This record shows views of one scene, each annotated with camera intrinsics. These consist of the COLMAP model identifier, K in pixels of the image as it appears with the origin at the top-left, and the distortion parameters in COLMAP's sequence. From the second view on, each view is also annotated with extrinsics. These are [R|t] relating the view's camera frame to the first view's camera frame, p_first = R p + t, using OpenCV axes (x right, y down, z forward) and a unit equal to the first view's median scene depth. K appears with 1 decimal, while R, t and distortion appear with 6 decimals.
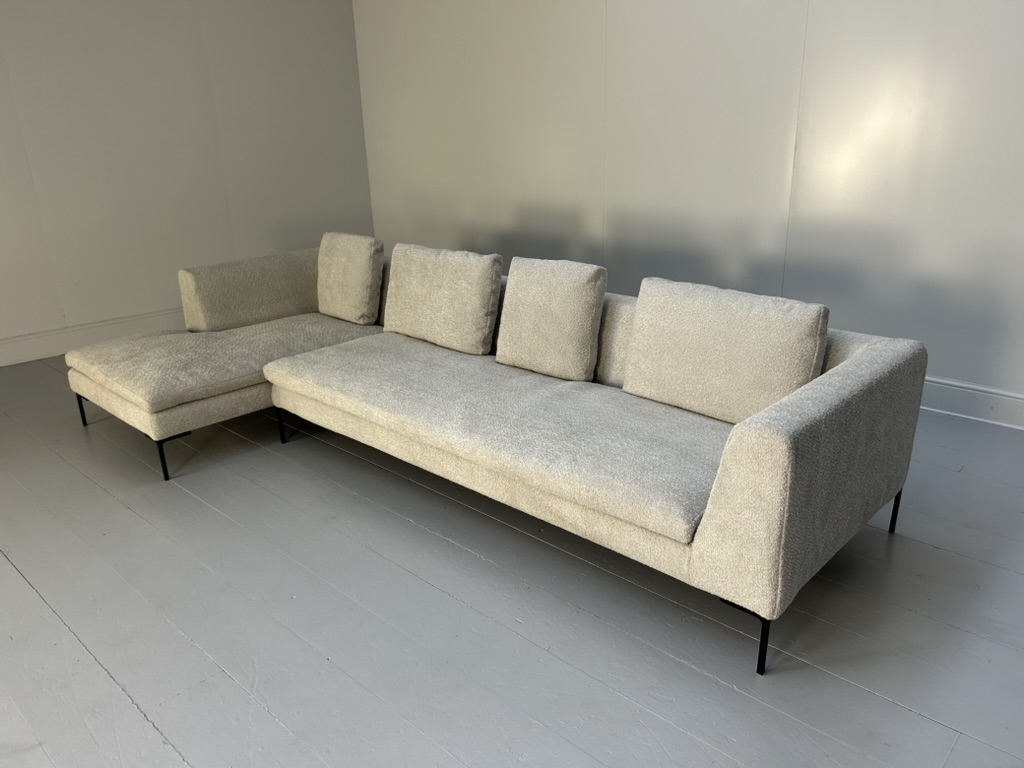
lens RADIAL K [[772.6, 0, 513.2], [0, 772.6, 388.1], [0, 0, 1]] dist [0.065638, -0.069664]
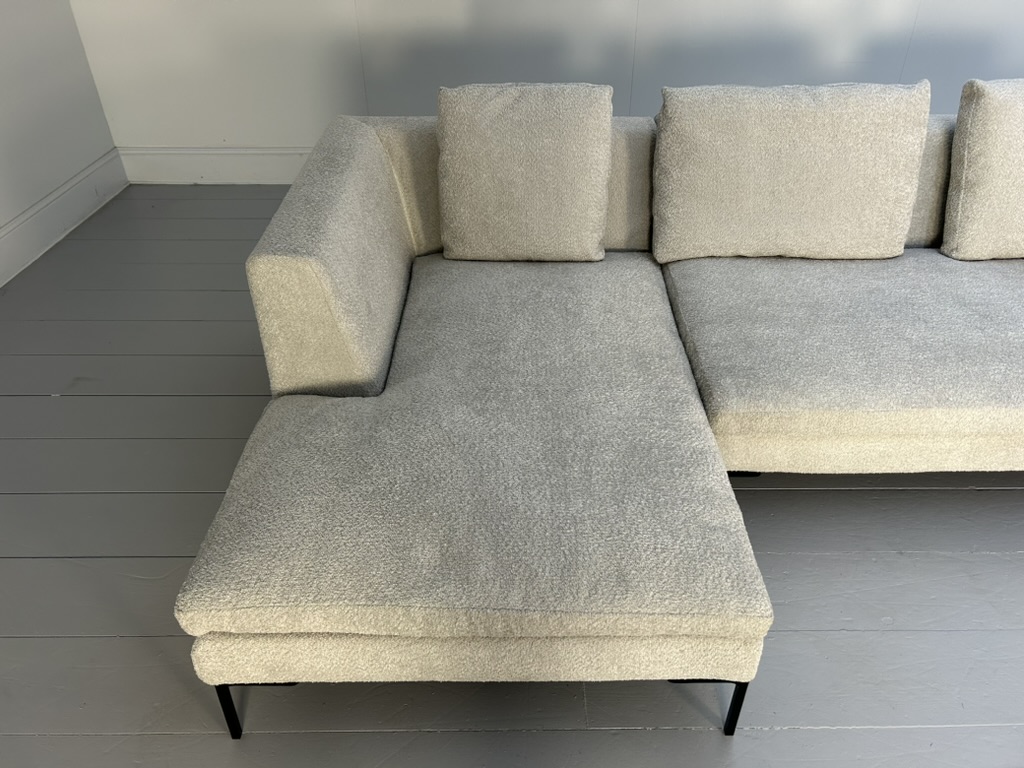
lens RADIAL K [[772.6, 0, 513.2], [0, 772.6, 388.1], [0, 0, 1]] dist [0.065638, -0.069664]
pose [[0.718513, -0.382724, 0.580743, -0.788294], [0.215127, 0.916332, 0.337723, -0.262928], [-0.661408, -0.117725, 0.740730, 0.857497]]
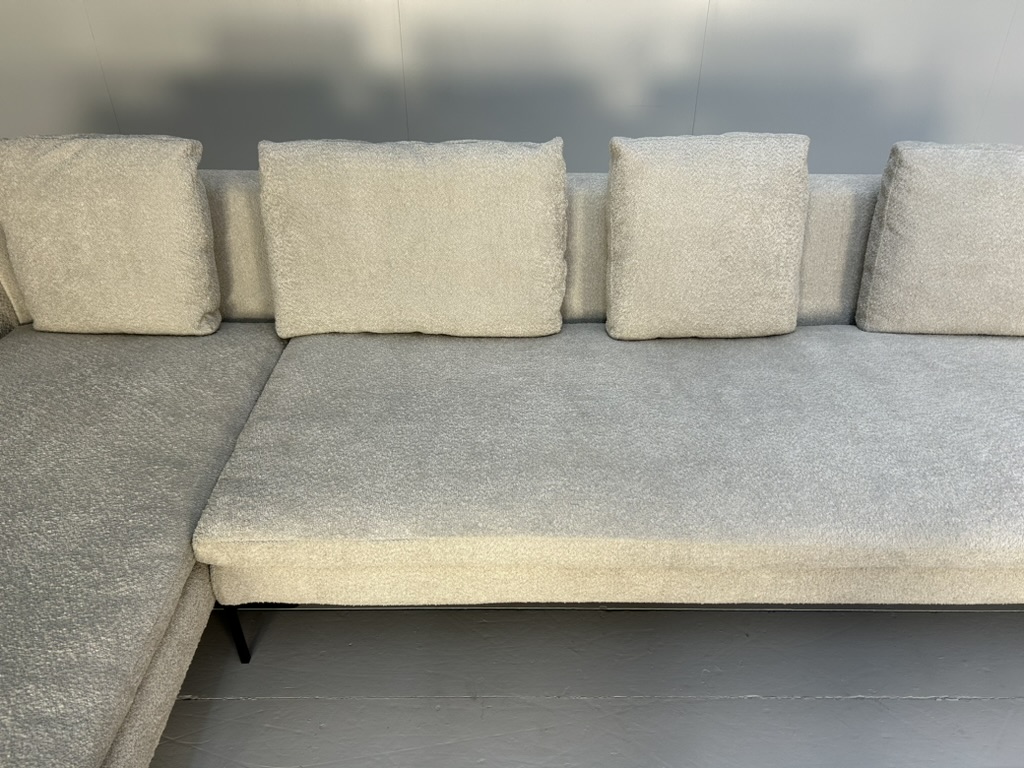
lens RADIAL K [[763.3, 0, 512.1], [0, 763.3, 388.4], [0, 0, 1]] dist [0.012138, -0.005429]
pose [[0.720626, -0.357588, 0.593994, -0.470655], [0.206447, 0.928542, 0.308530, -0.210539], [-0.661875, -0.099706, 0.742954, 0.726033]]
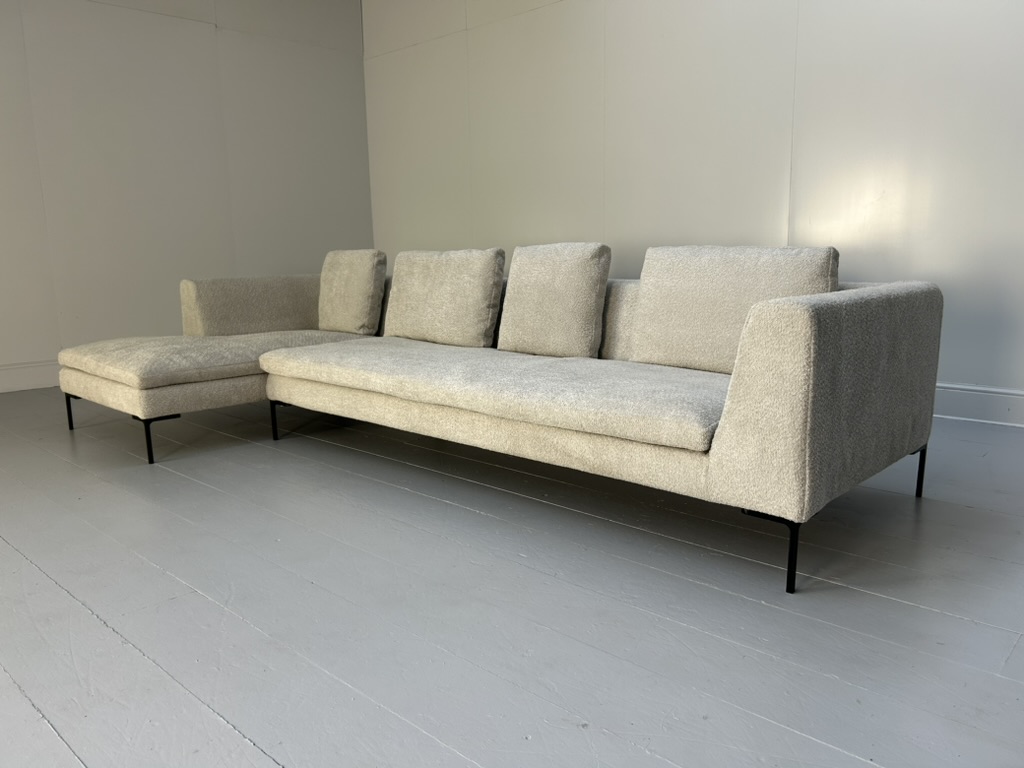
lens RADIAL K [[772.1, 0, 510.0], [0, 772.1, 385.8], [0, 0, 1]] dist [0.063778, -0.069937]
pose [[0.999956, 0.009316, -0.000510, -0.006541], [-0.009268, 0.985518, -0.169317, 0.199907], [-0.001074, 0.169315, 0.985561, 0.049984]]
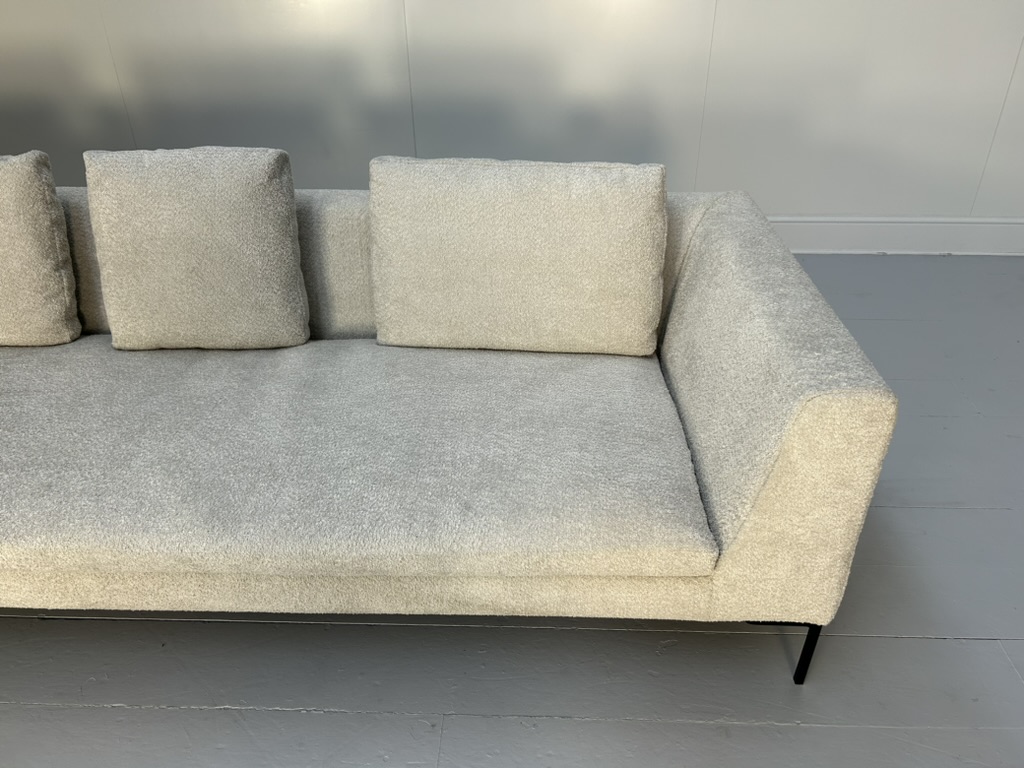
lens RADIAL K [[772.6, 0, 513.2], [0, 772.6, 388.1], [0, 0, 1]] dist [0.065638, -0.069664]
pose [[0.747691, -0.332967, 0.574536, -0.160771], [0.207464, 0.939024, 0.274214, -0.116587], [-0.630807, -0.085831, 0.771178, 0.430764]]
